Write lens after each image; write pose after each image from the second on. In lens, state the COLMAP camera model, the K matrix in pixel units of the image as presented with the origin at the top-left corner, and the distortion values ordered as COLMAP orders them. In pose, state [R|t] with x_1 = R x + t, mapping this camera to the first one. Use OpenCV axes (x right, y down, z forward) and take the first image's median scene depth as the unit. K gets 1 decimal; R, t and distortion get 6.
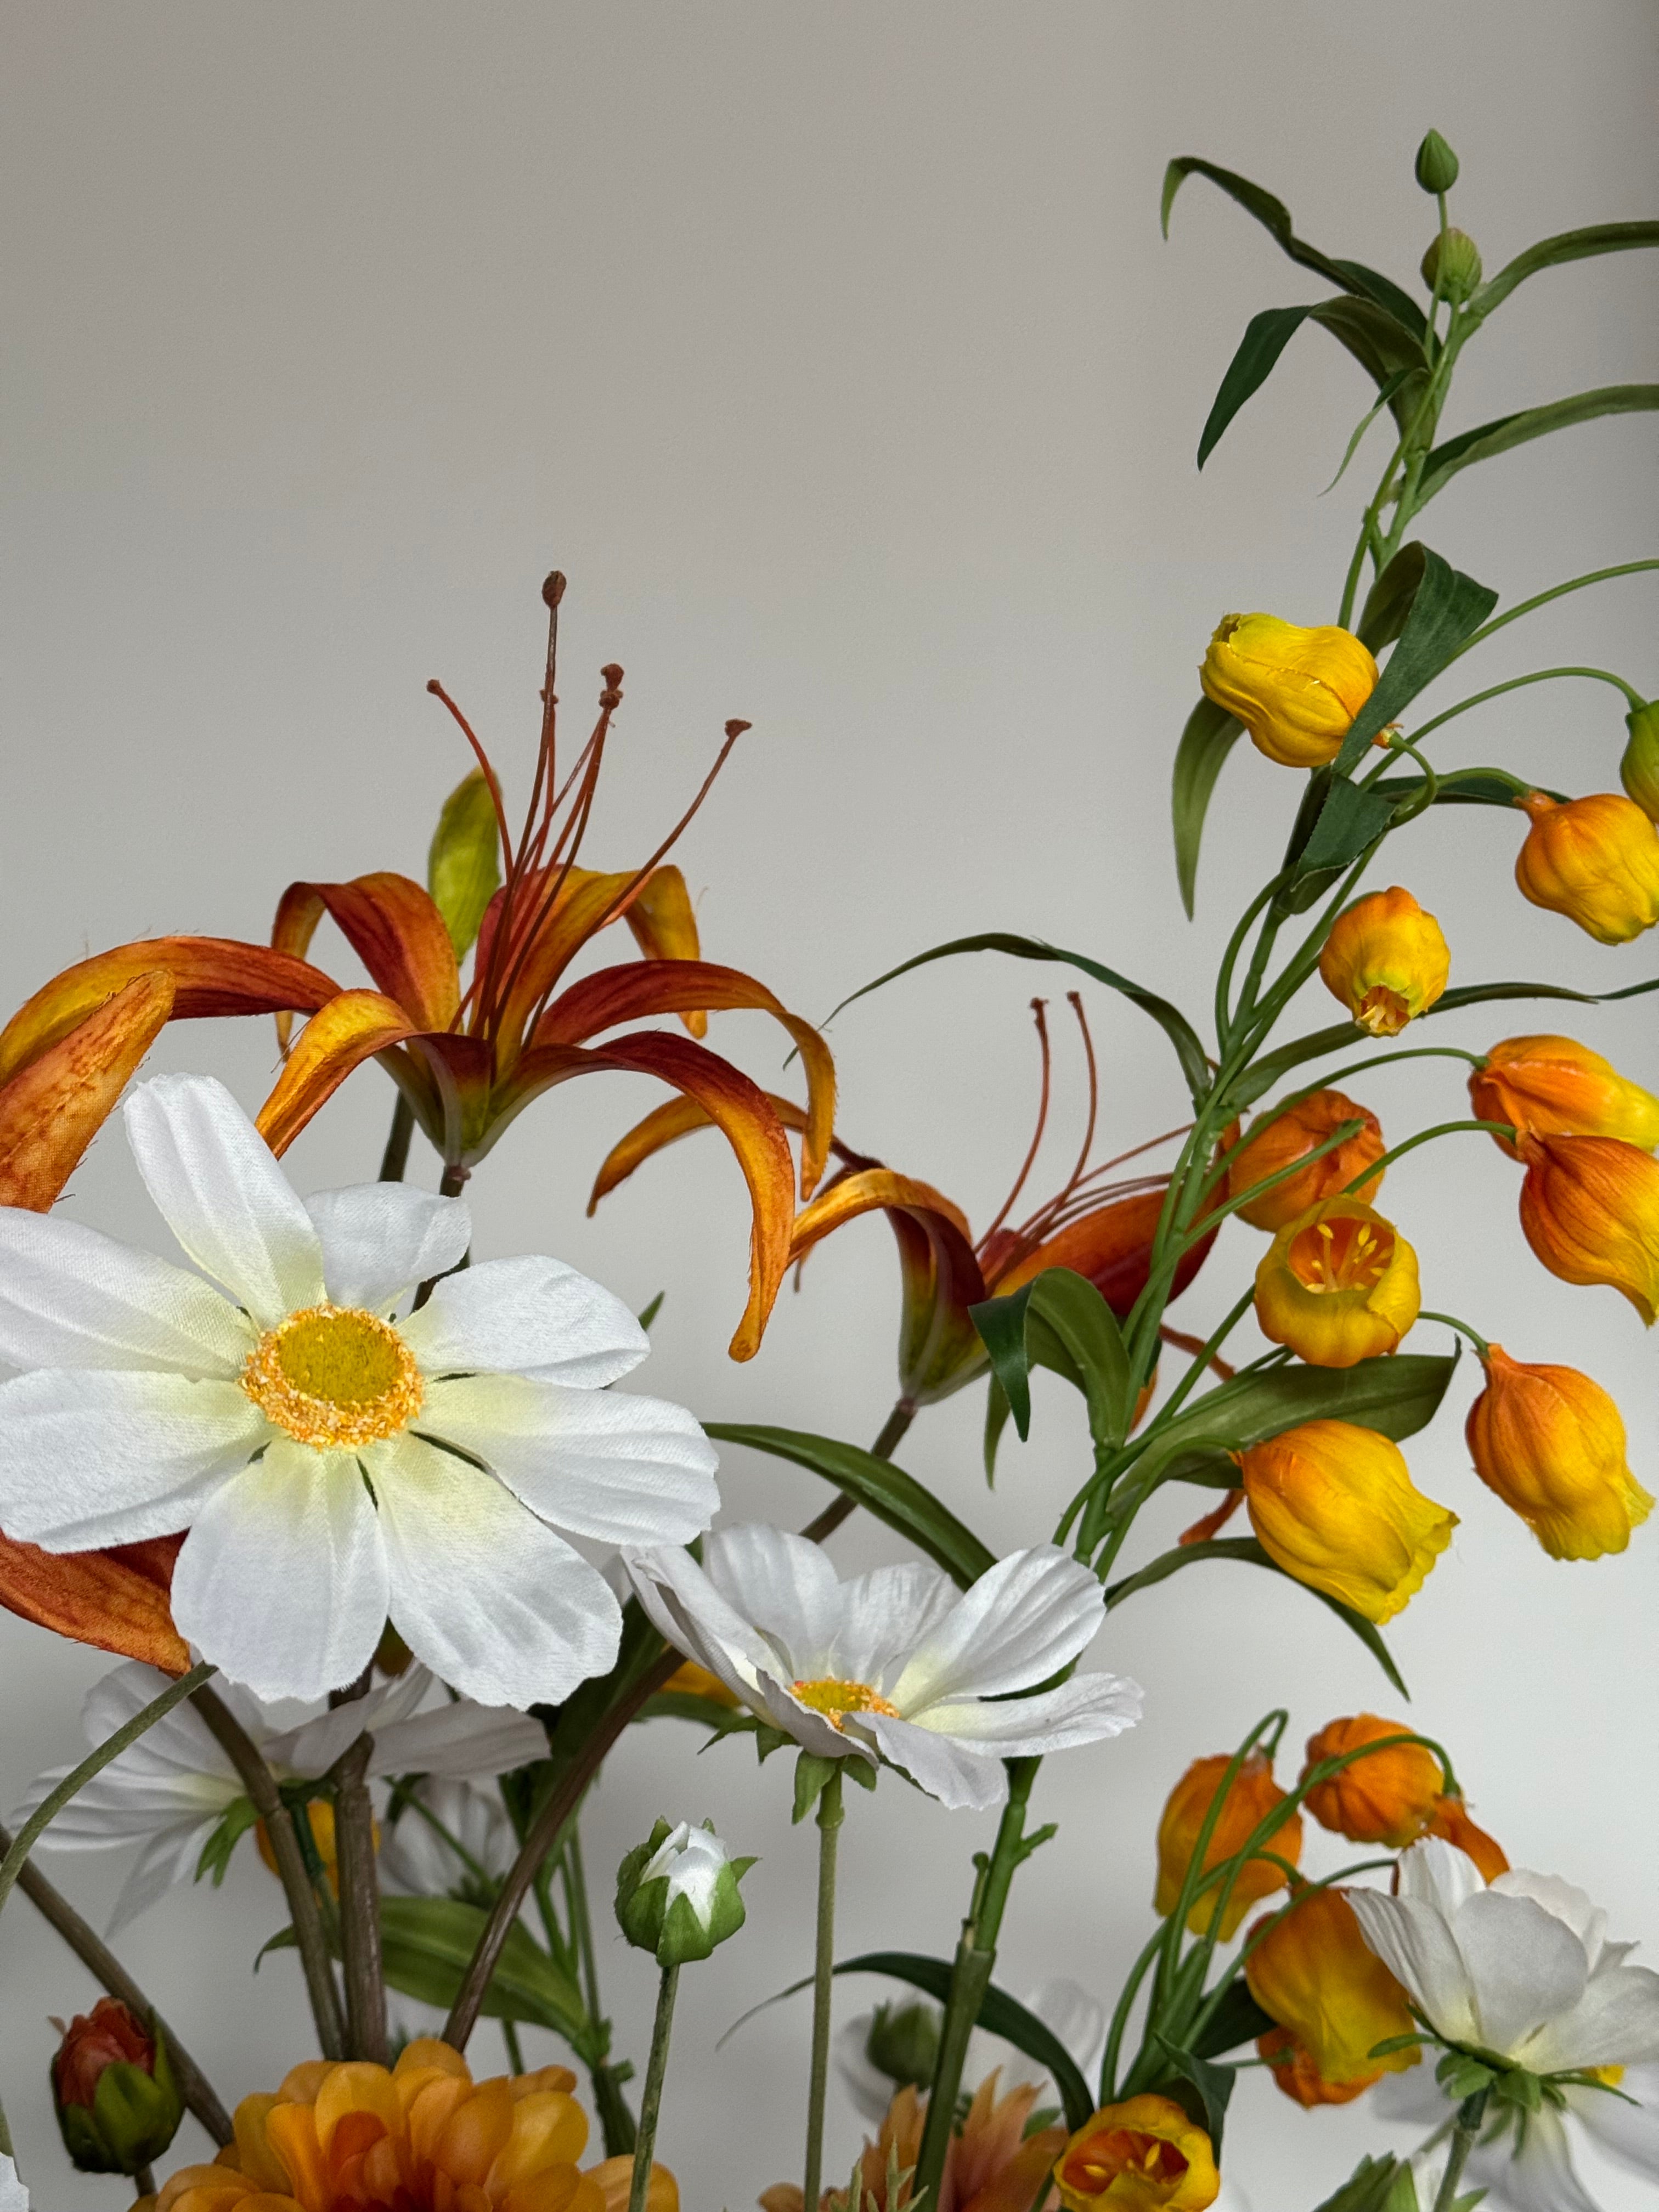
lens RADIAL K [[2964.0, 0, 830.4], [0, 2964.0, 1078.0], [0, 0, 1]] dist [0.111240, -0.051450]
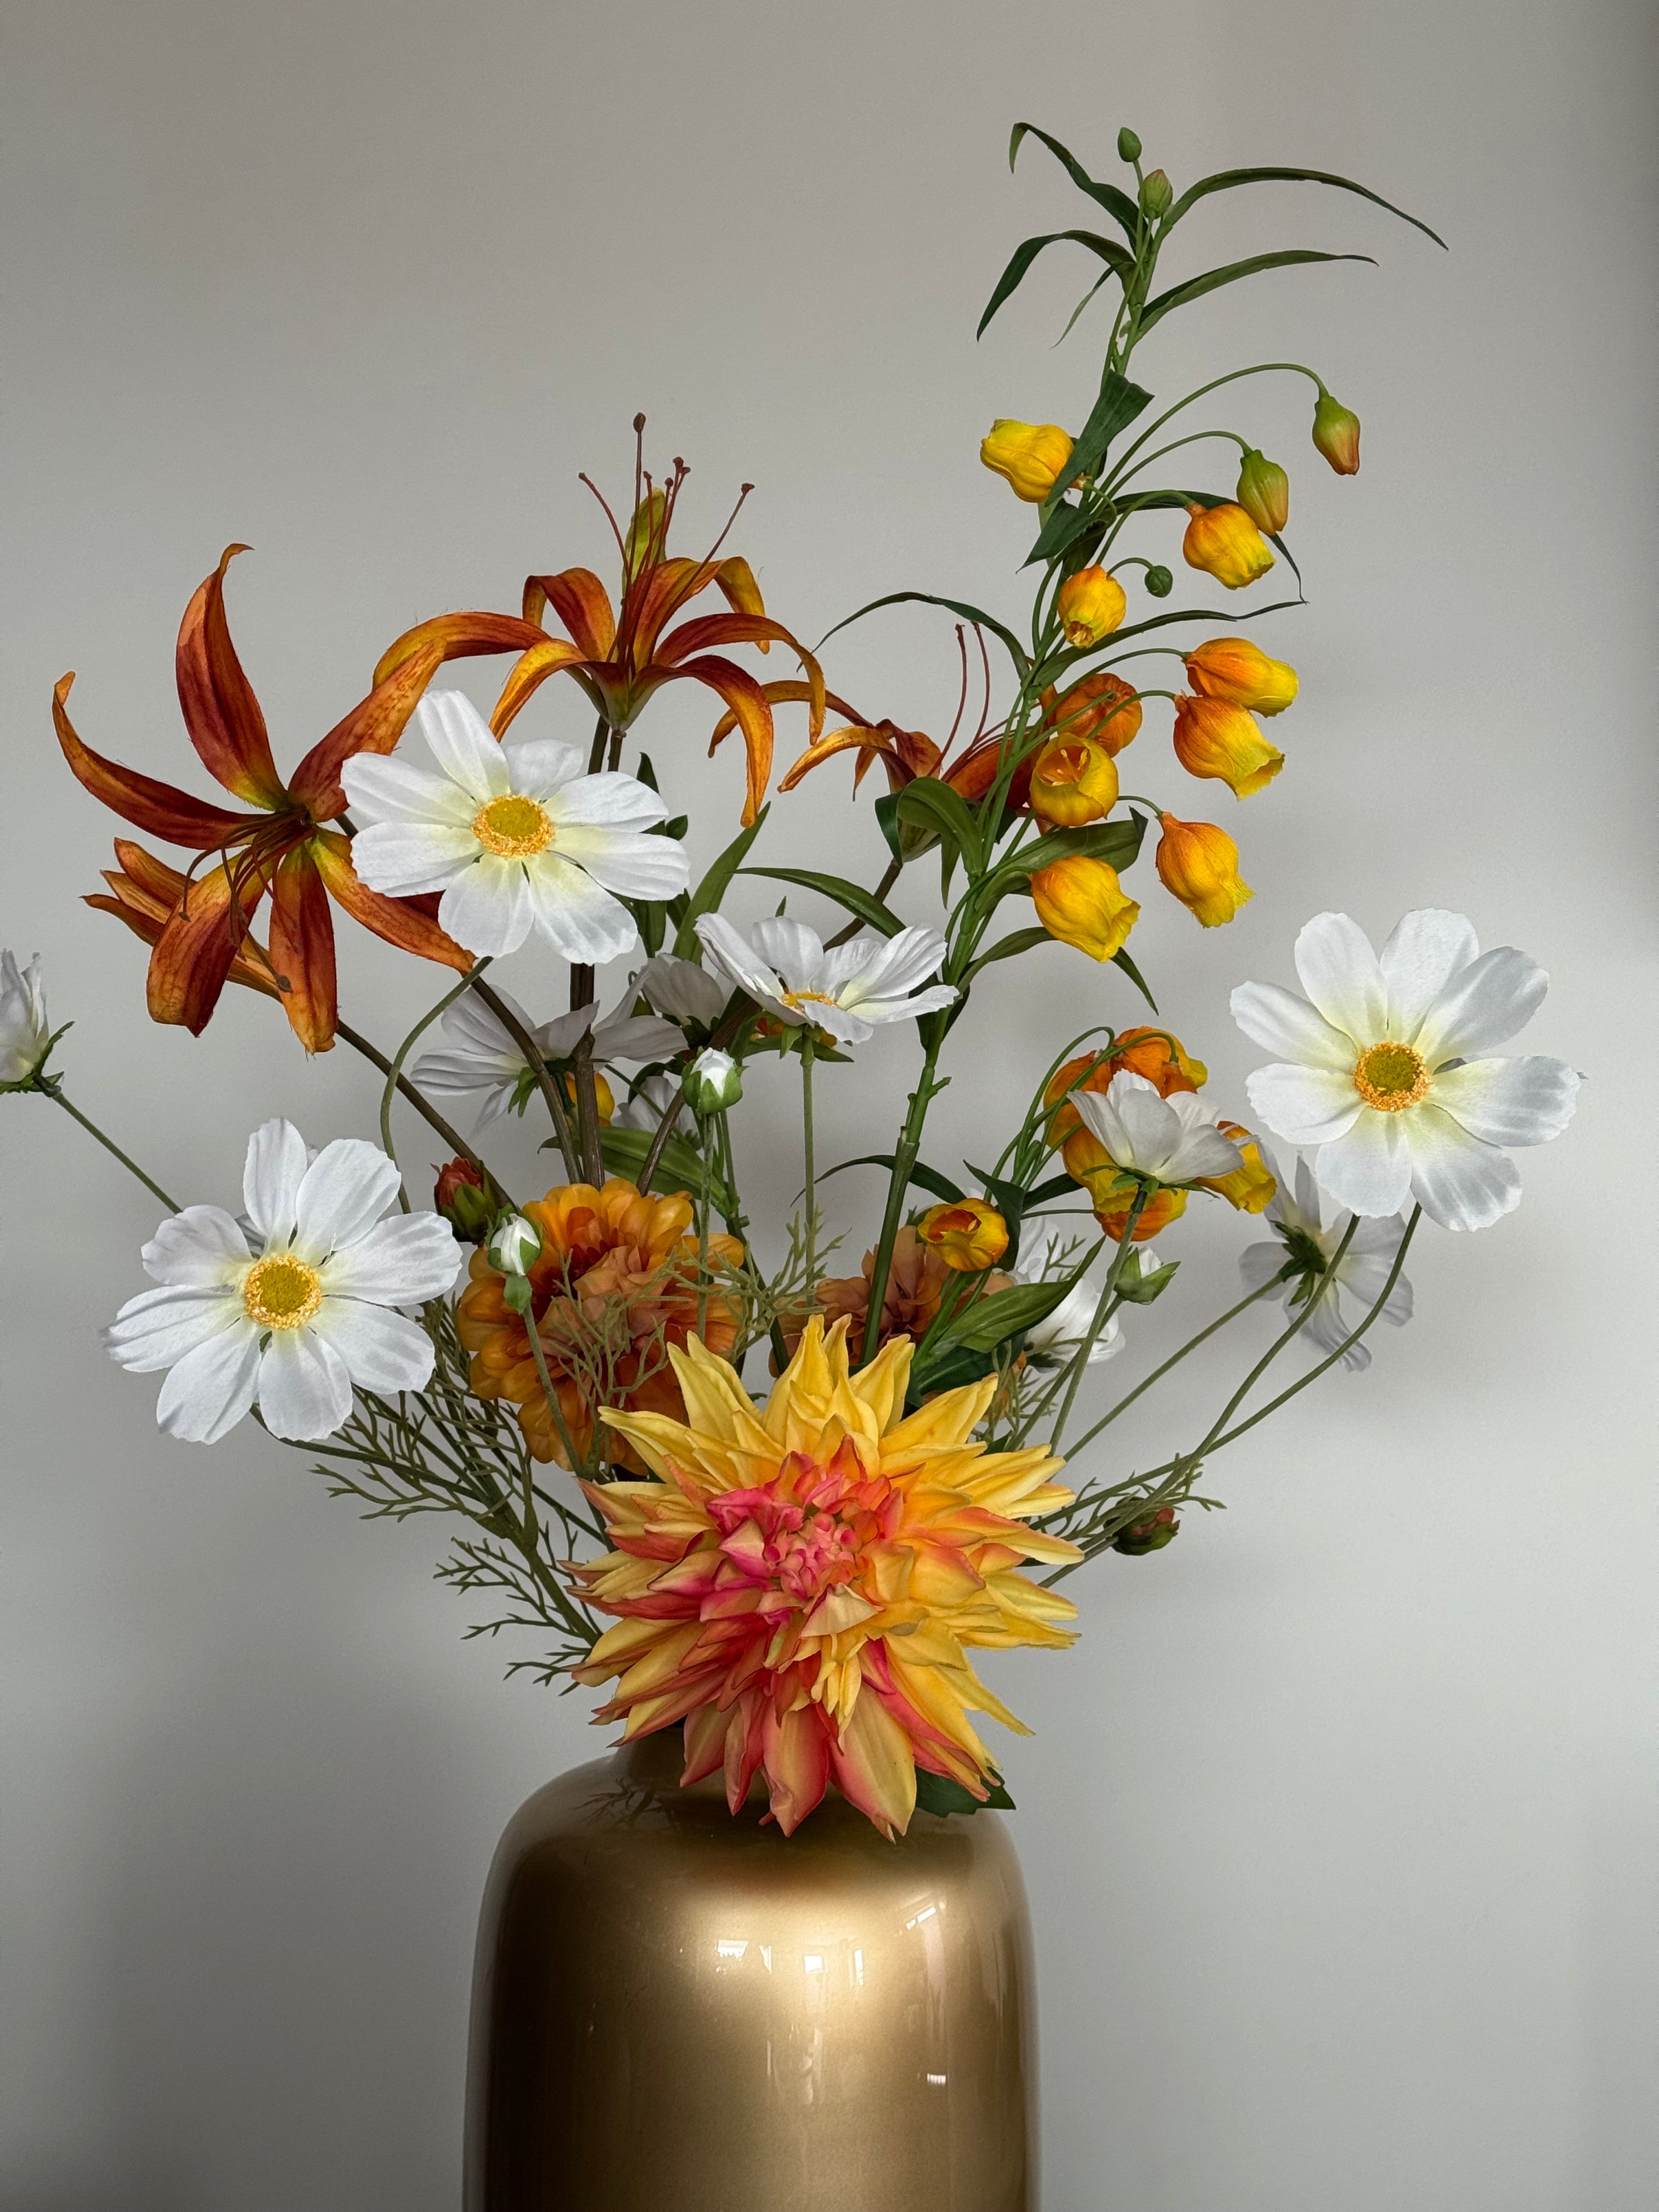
lens RADIAL K [[3109.2, 0, 859.7], [0, 3109.2, 1094.9], [0, 0, 1]] dist [0.143065, -0.064454]
pose [[0.987088, -0.006916, -0.160030, 0.351704], [0.030373, 0.989023, 0.144603, -0.023314], [0.157273, -0.147597, 0.976463, -0.965634]]
